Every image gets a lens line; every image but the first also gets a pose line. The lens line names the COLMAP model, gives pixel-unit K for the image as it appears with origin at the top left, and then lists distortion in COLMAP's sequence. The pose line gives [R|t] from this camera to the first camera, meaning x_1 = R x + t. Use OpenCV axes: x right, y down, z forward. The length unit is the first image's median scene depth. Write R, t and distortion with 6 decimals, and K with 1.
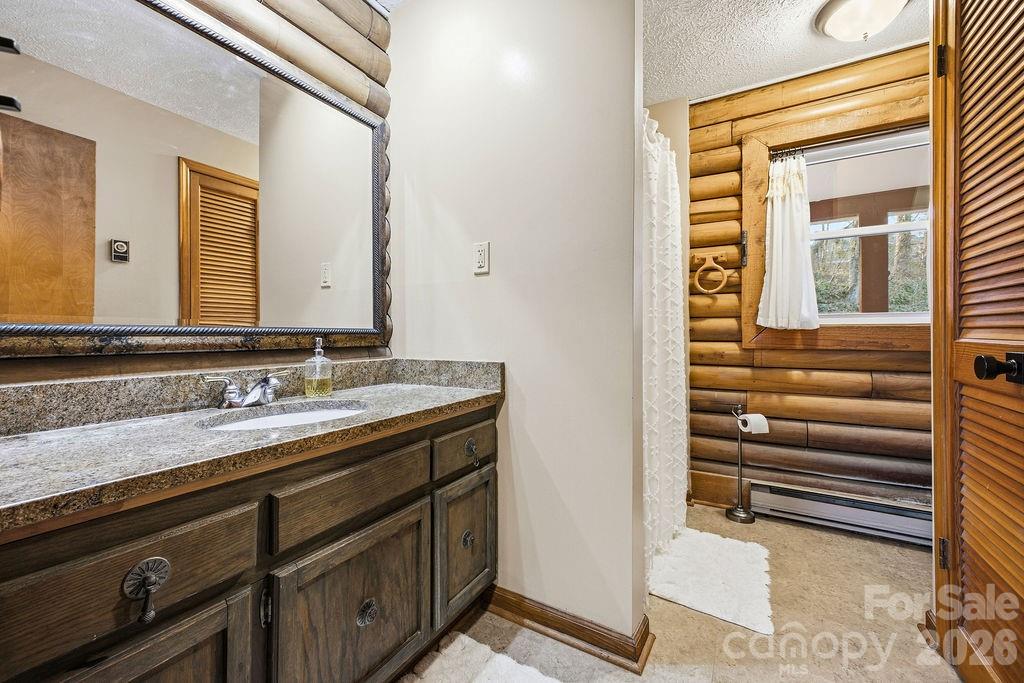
lens RADIAL K [[405.1, 0, 515.7], [0, 405.1, 341.4], [0, 0, 1]] dist [0.001188, -0.000221]
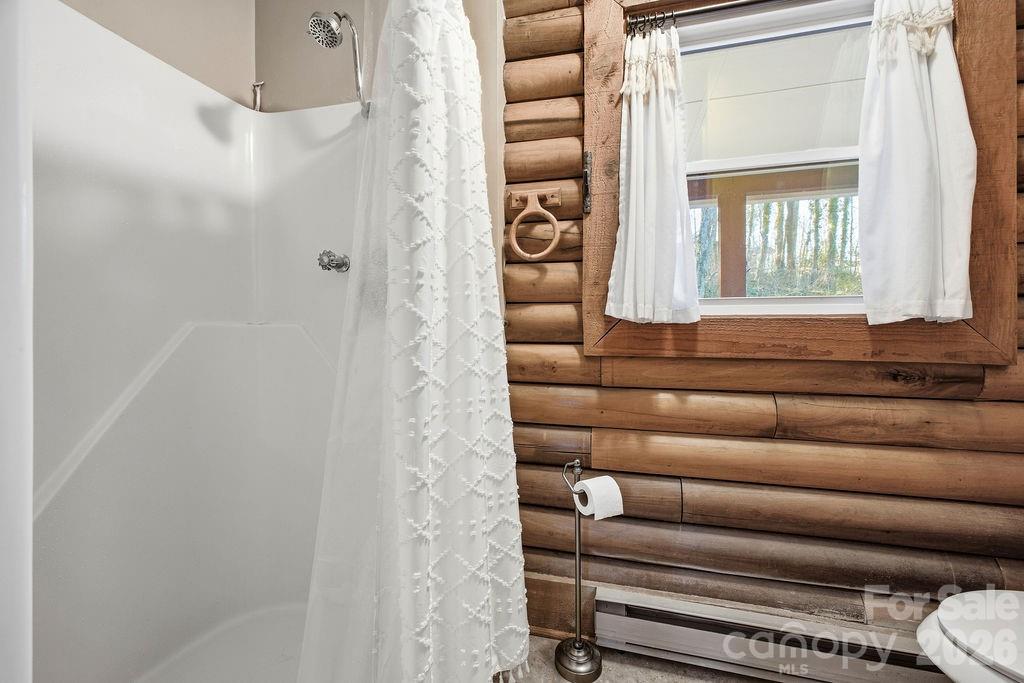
lens RADIAL K [[405.1, 0, 515.7], [0, 405.1, 341.4], [0, 0, 1]] dist [0.001188, -0.000221]
pose [[0.955594, 0.004253, 0.294657, 0.298404], [-0.002640, 0.999979, -0.005873, 0.000504], [-0.294676, 0.004834, 0.955585, 0.480116]]
